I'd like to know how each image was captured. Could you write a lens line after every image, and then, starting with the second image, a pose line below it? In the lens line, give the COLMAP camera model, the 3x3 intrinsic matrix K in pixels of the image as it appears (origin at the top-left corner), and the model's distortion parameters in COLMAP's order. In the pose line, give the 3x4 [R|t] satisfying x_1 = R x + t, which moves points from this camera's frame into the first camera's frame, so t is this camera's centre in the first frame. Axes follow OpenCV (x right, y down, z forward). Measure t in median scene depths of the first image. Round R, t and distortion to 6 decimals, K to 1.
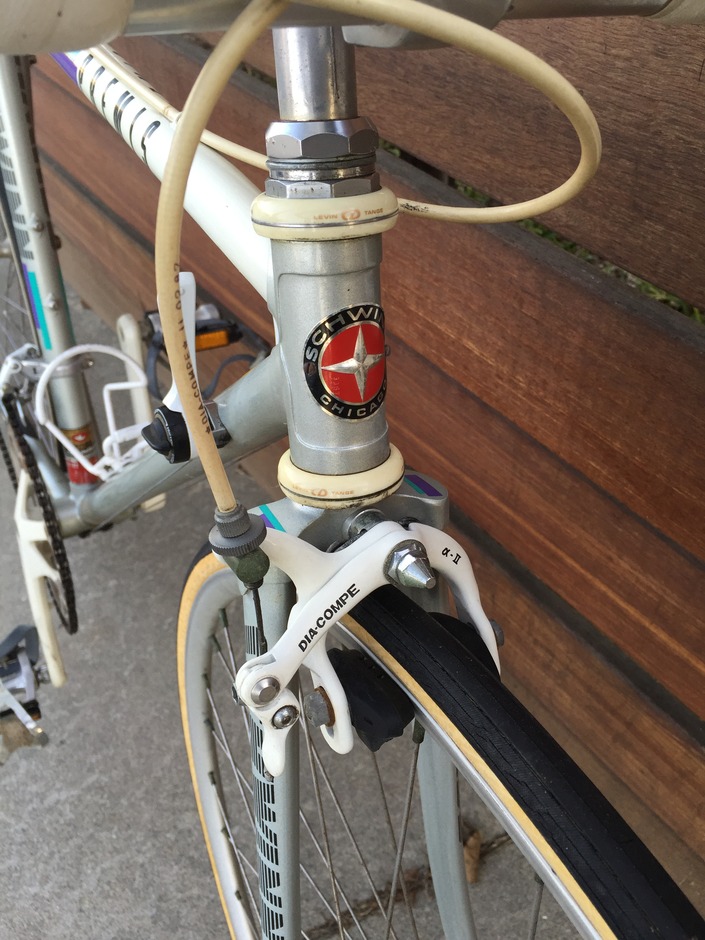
lens RADIAL K [[779.7, 0, 357.1], [0, 779.7, 492.6], [0, 0, 1]] dist [0.114182, -0.123221]
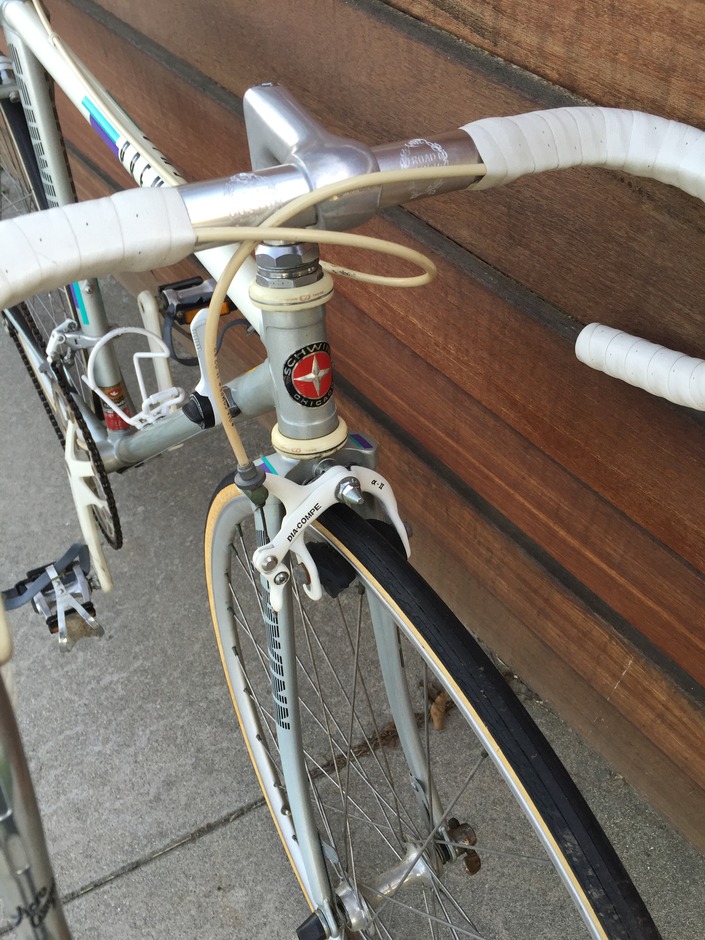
lens RADIAL K [[779.7, 0, 357.1], [0, 779.7, 492.6], [0, 0, 1]] dist [0.114182, -0.123221]
pose [[0.999445, -0.033078, -0.003815, 0.036824], [0.033295, 0.994261, 0.101665, -0.032390], [0.000431, -0.101735, 0.994811, -0.294263]]
